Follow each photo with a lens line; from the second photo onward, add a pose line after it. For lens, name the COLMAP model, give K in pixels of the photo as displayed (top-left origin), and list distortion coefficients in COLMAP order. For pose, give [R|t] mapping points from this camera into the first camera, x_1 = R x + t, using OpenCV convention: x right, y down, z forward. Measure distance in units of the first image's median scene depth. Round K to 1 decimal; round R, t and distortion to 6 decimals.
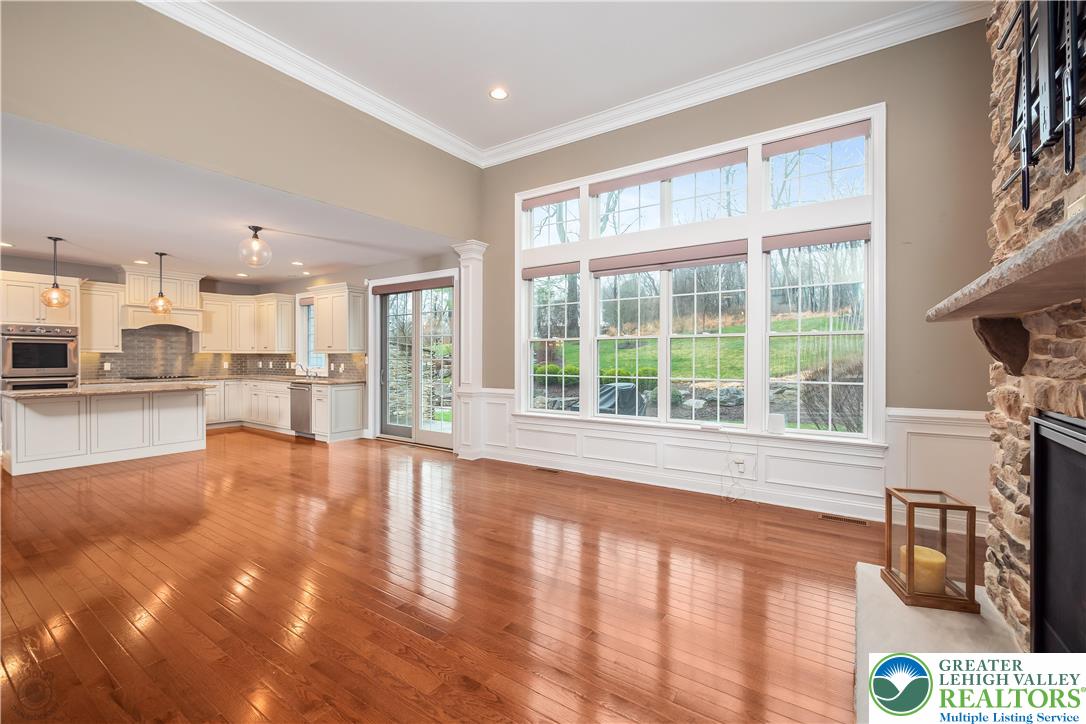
lens RADIAL K [[469.0, 0, 543.0], [0, 469.0, 362.0], [0, 0, 1]] dist [-0.000275, -0.000051]
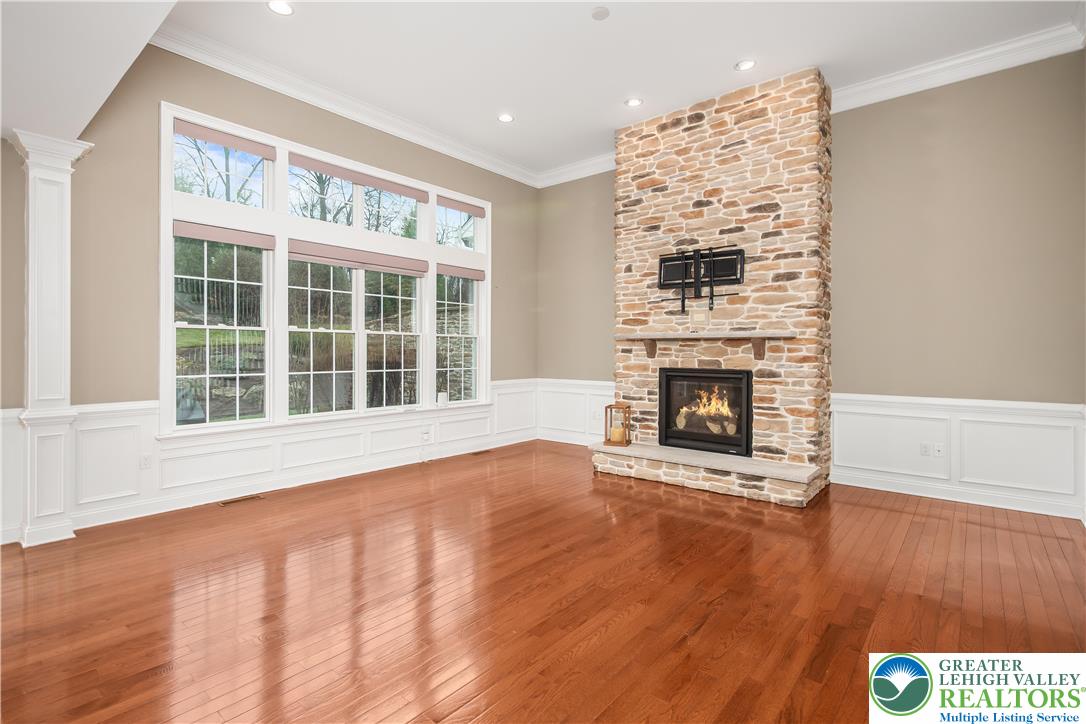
lens RADIAL K [[520.4, 0, 543.0], [0, 520.4, 362.0], [0, 0, 1]] dist [-0.001590, -0.000136]
pose [[0.096789, -0.020755, 0.995089, -0.982333], [0.000630, 0.999784, 0.020792, -0.013049], [-0.995305, -0.001385, 0.096781, 0.537595]]
